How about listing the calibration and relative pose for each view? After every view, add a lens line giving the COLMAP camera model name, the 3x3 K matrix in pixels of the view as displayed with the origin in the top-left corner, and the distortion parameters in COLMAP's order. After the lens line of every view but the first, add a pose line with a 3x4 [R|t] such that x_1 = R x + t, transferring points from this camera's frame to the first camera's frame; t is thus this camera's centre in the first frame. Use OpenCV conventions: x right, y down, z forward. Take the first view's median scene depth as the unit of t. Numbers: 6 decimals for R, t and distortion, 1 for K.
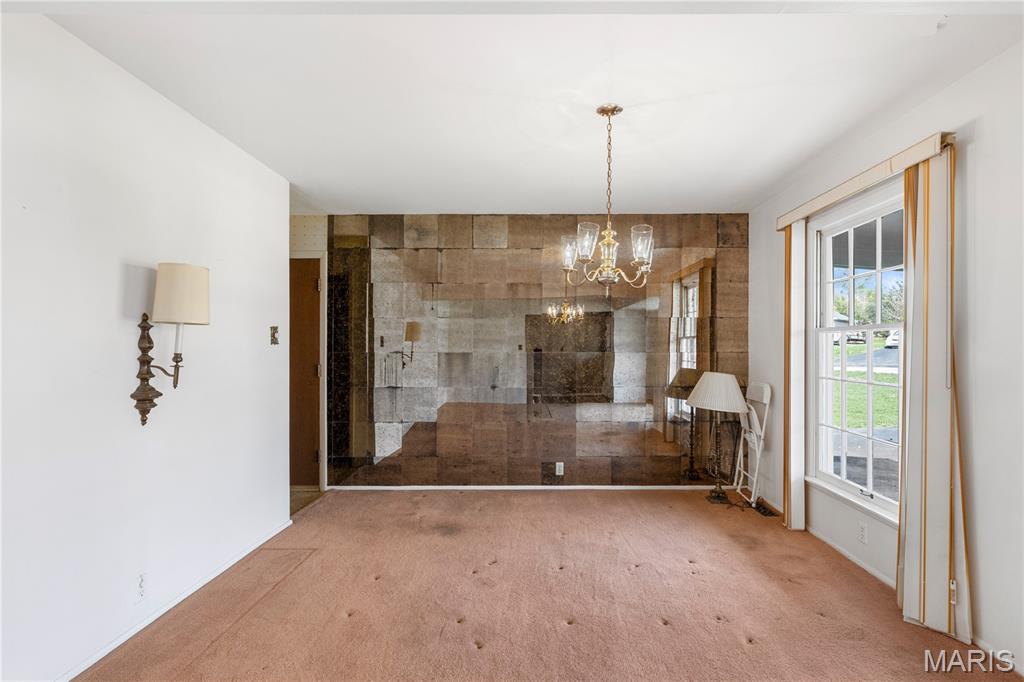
lens RADIAL K [[466.3, 0, 536.3], [0, 466.3, 344.8], [0, 0, 1]] dist [-0.000162, -0.000434]
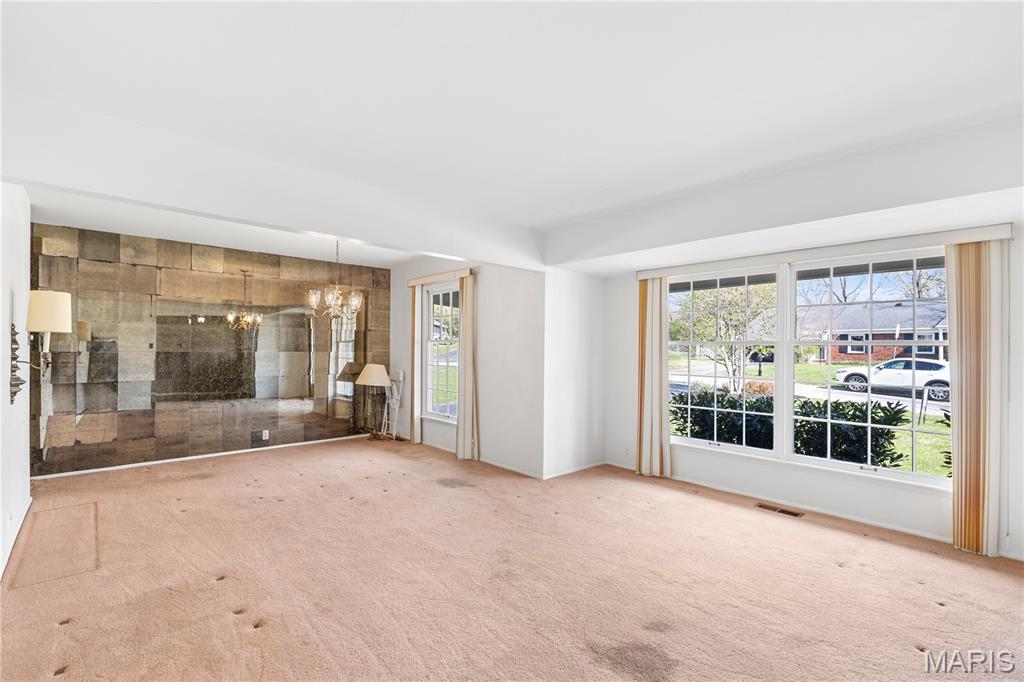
lens RADIAL K [[458.6, 0, 515.3], [0, 458.6, 370.6], [0, 0, 1]] dist [-0.000900, -0.000152]
pose [[0.731108, -0.026356, 0.681753, -0.362913], [-0.013303, 0.998513, 0.052868, -0.010829], [-0.682132, -0.047722, 0.729670, -0.548456]]
